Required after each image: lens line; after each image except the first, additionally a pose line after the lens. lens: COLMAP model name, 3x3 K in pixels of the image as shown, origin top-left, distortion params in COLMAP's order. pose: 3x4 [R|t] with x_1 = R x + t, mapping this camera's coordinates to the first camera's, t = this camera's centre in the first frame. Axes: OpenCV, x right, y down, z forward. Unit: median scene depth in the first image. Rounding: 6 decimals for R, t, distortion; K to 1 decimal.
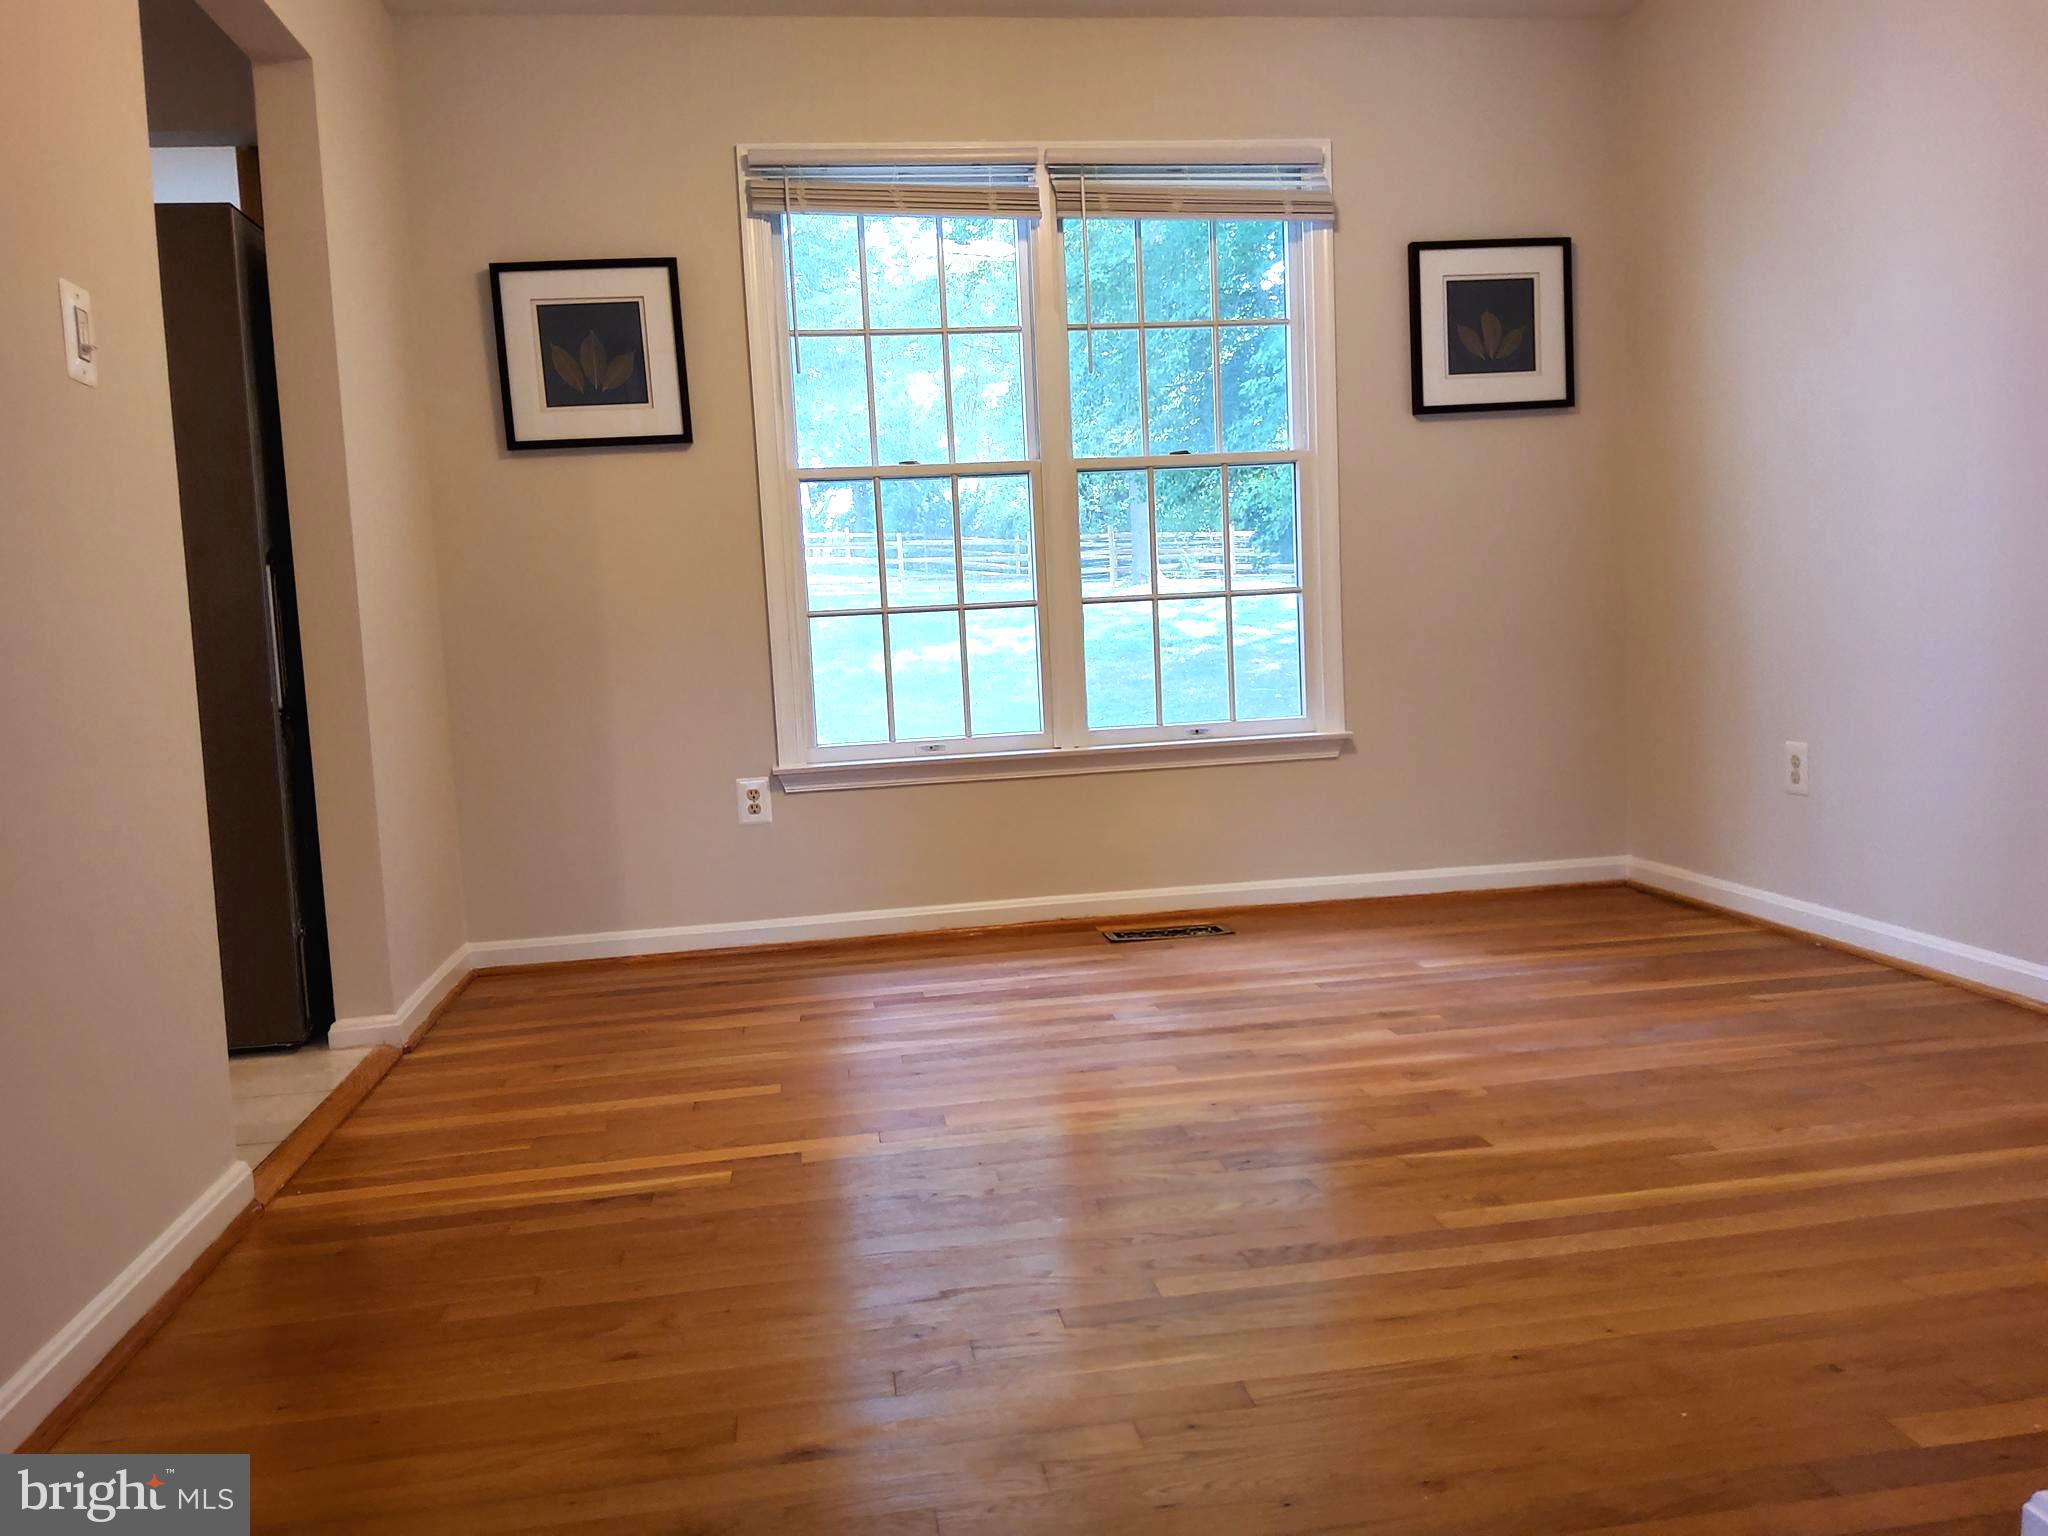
lens RADIAL K [[1541.6, 0, 1019.1], [0, 1541.6, 764.5], [0, 0, 1]] dist [0.080607, -0.151513]
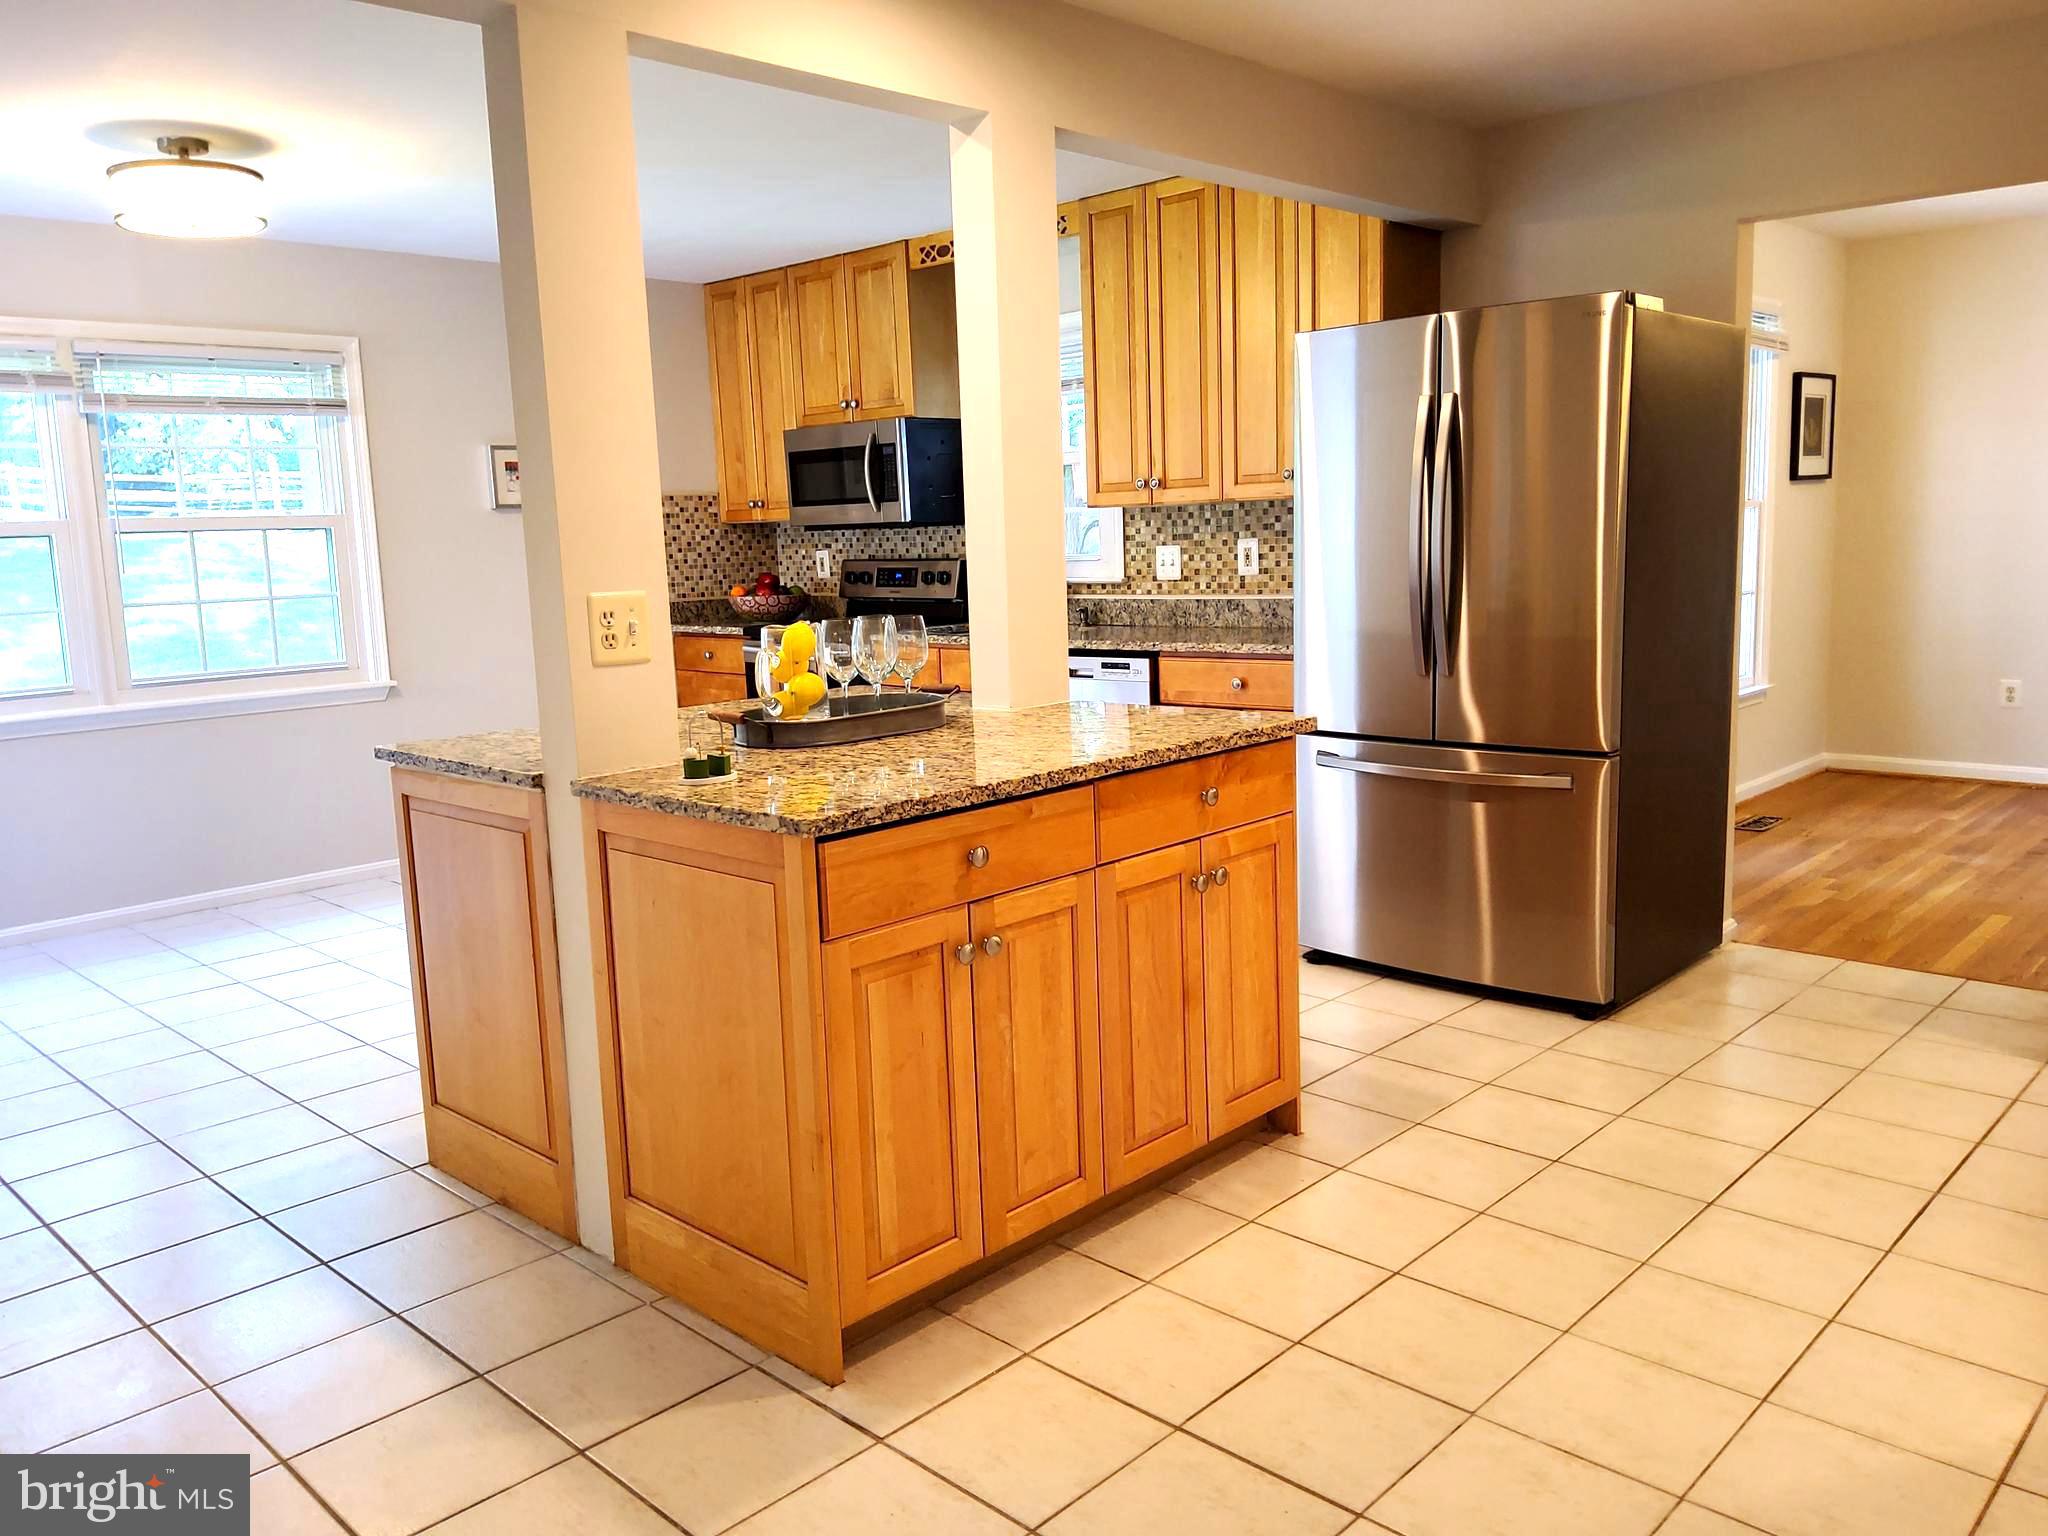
lens RADIAL K [[1541.6, 0, 1019.1], [0, 1541.6, 764.5], [0, 0, 1]] dist [0.080607, -0.151513]
pose [[0.789899, -0.071675, 0.609034, -1.541637], [0.050972, 0.997383, 0.051269, -0.068387], [-0.611115, -0.009454, 0.791485, 0.263143]]
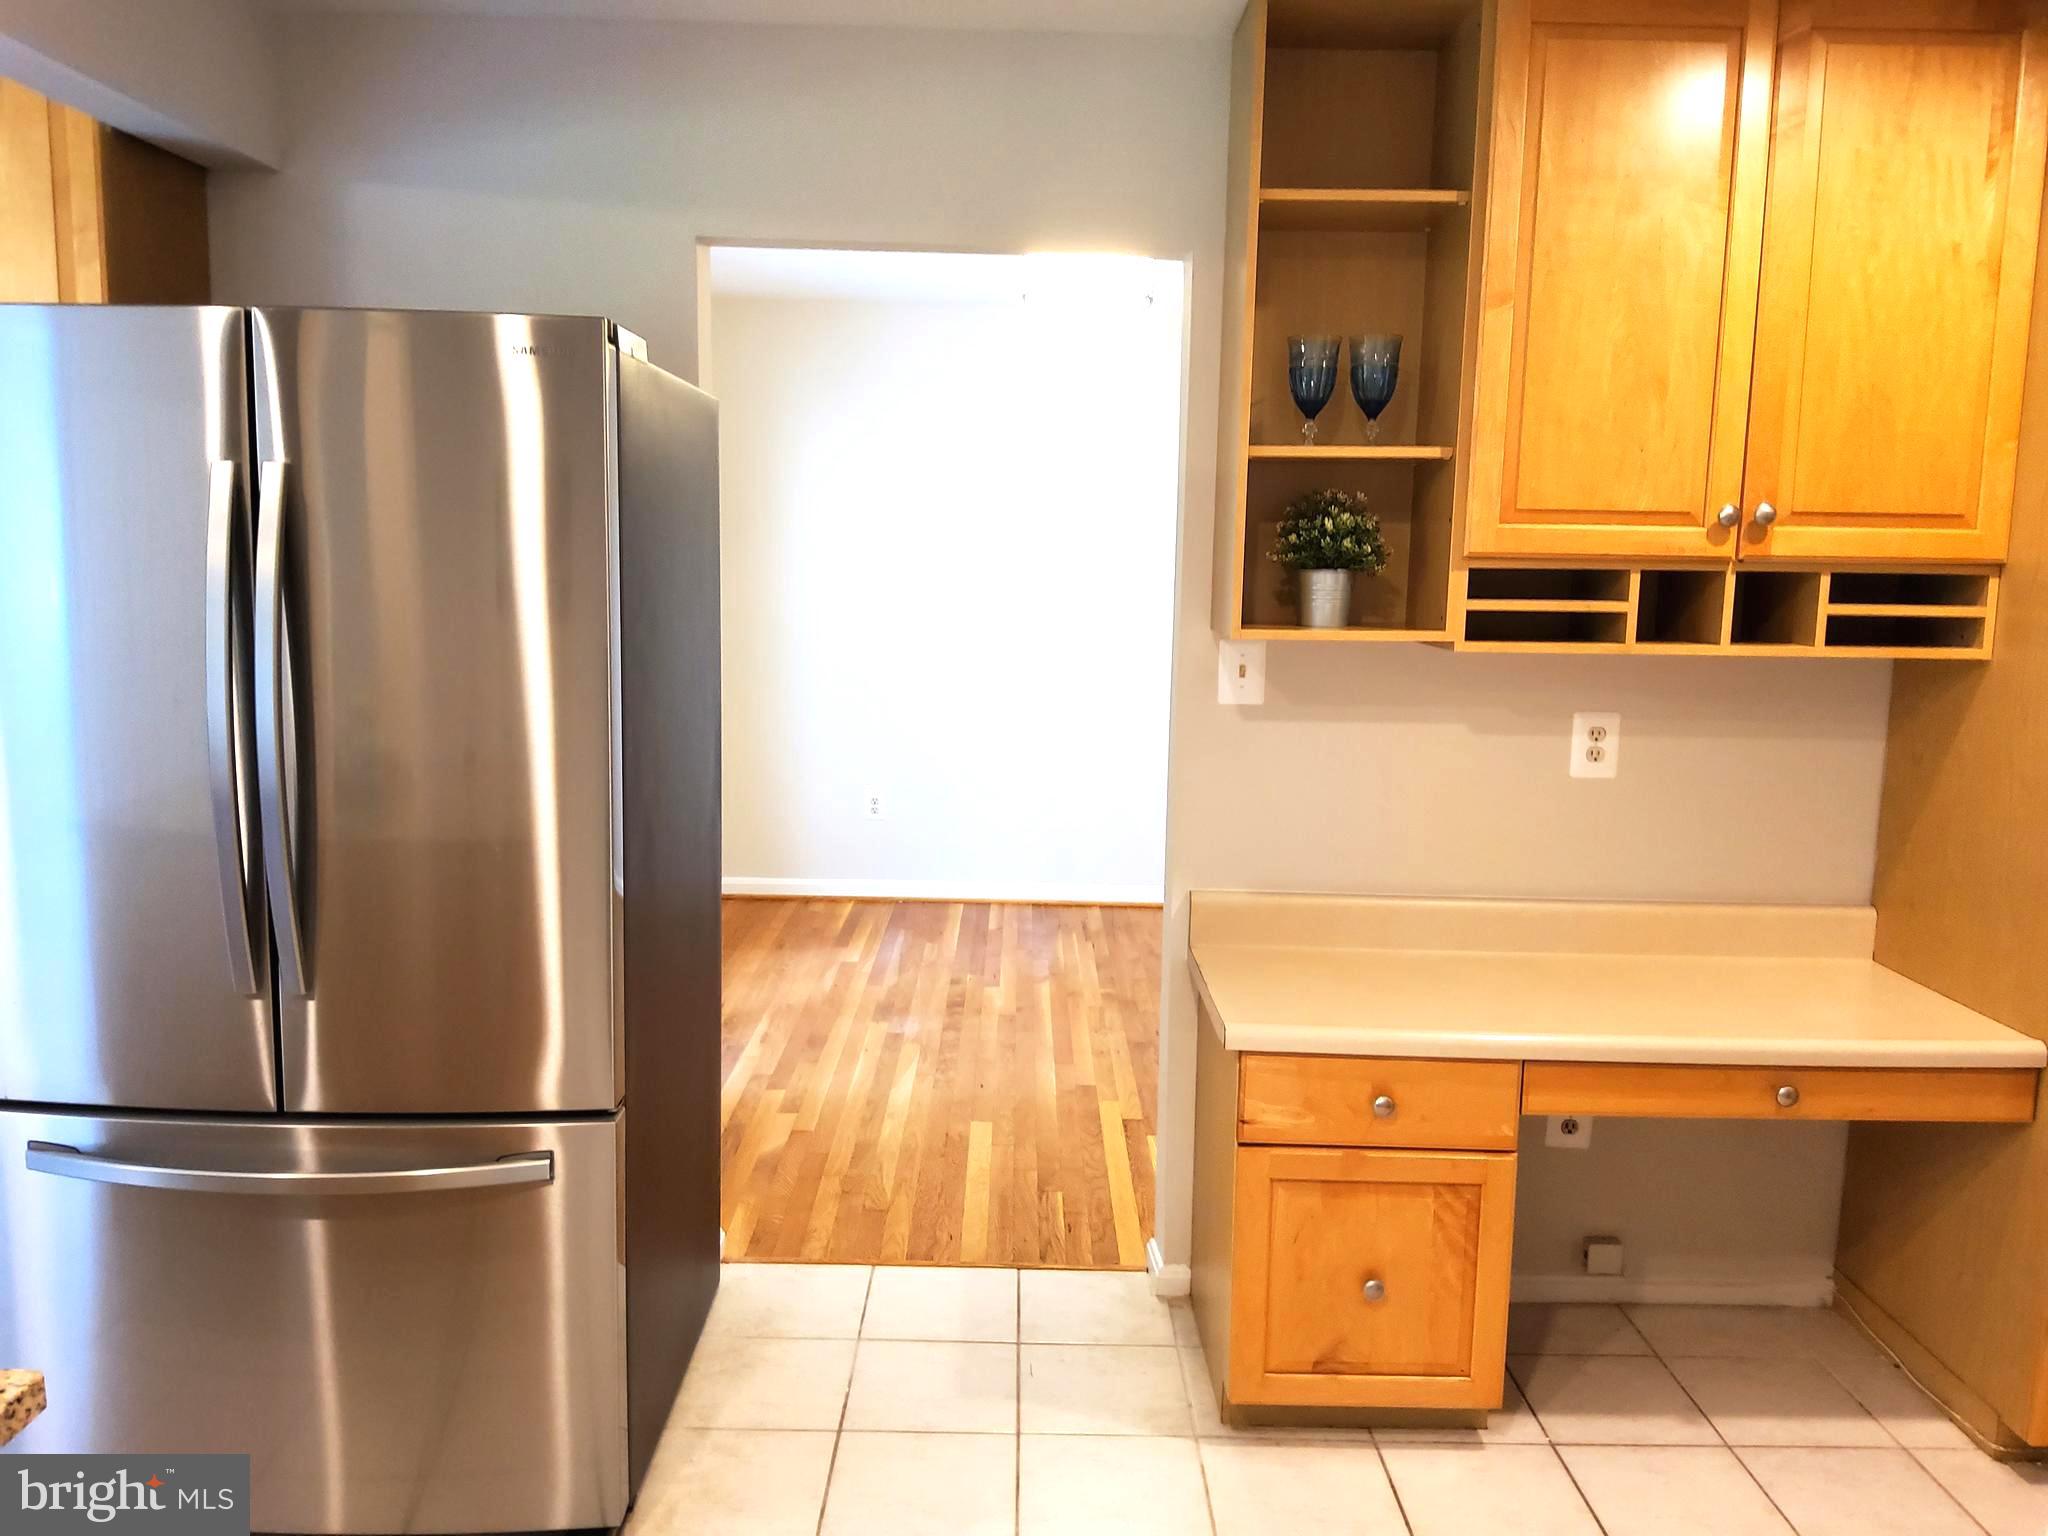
lens RADIAL K [[1536.8, 0, 1024.0], [0, 1536.8, 759.4], [0, 0, 1]] dist [0.074186, -0.118183]
pose [[0.137659, -0.088641, 0.986505, -1.160397], [0.067315, 0.994522, 0.079968, -0.173380], [-0.988190, 0.055399, 0.142871, 0.586679]]
